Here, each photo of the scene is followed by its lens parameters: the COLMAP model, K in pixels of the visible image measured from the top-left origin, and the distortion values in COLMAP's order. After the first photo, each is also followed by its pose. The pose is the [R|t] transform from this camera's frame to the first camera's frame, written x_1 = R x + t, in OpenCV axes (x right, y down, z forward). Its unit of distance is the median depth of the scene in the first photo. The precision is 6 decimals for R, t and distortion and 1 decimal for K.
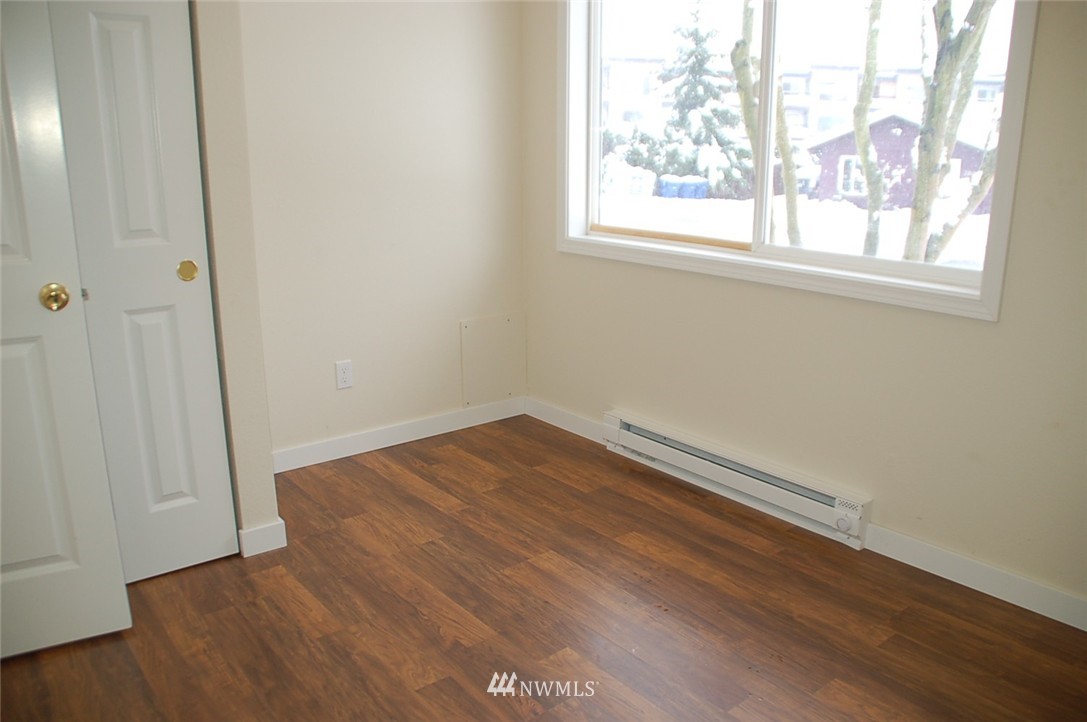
lens RADIAL K [[843.9, 0, 547.2], [0, 843.9, 366.3], [0, 0, 1]] dist [-0.168391, 0.119098]
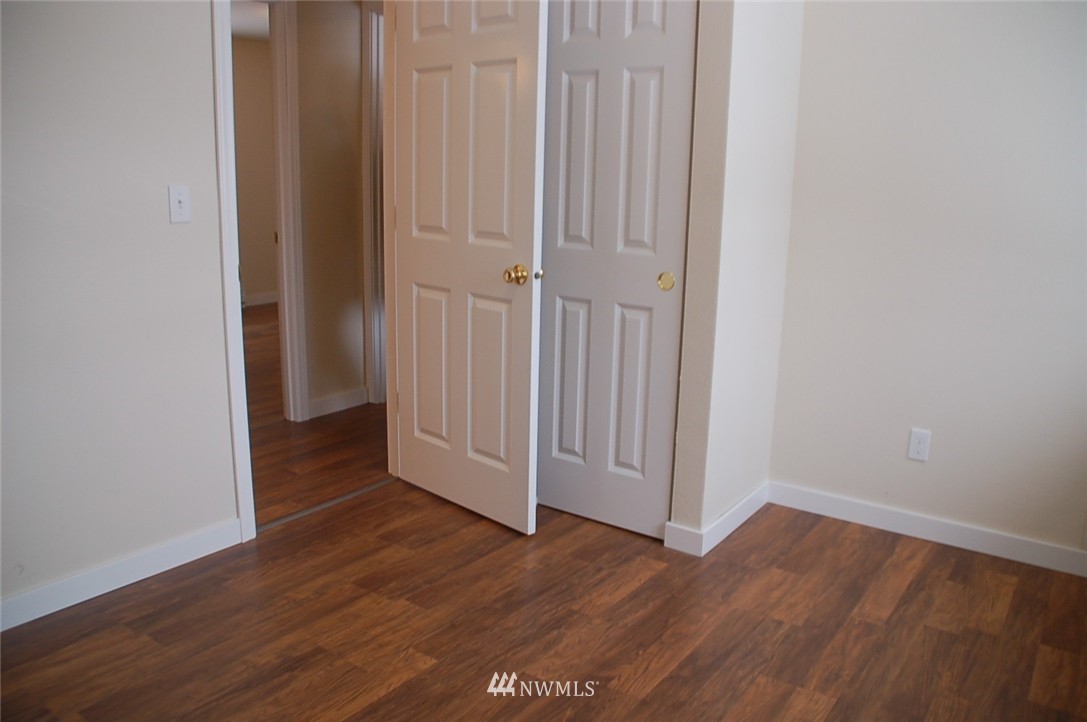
lens RADIAL K [[843.9, 0, 547.2], [0, 843.9, 366.3], [0, 0, 1]] dist [-0.168391, 0.119098]
pose [[0.276219, 0.222013, -0.935101, 0.594857], [-0.270943, 0.951479, 0.145868, -0.120231], [0.922113, 0.213068, 0.322970, 0.450384]]
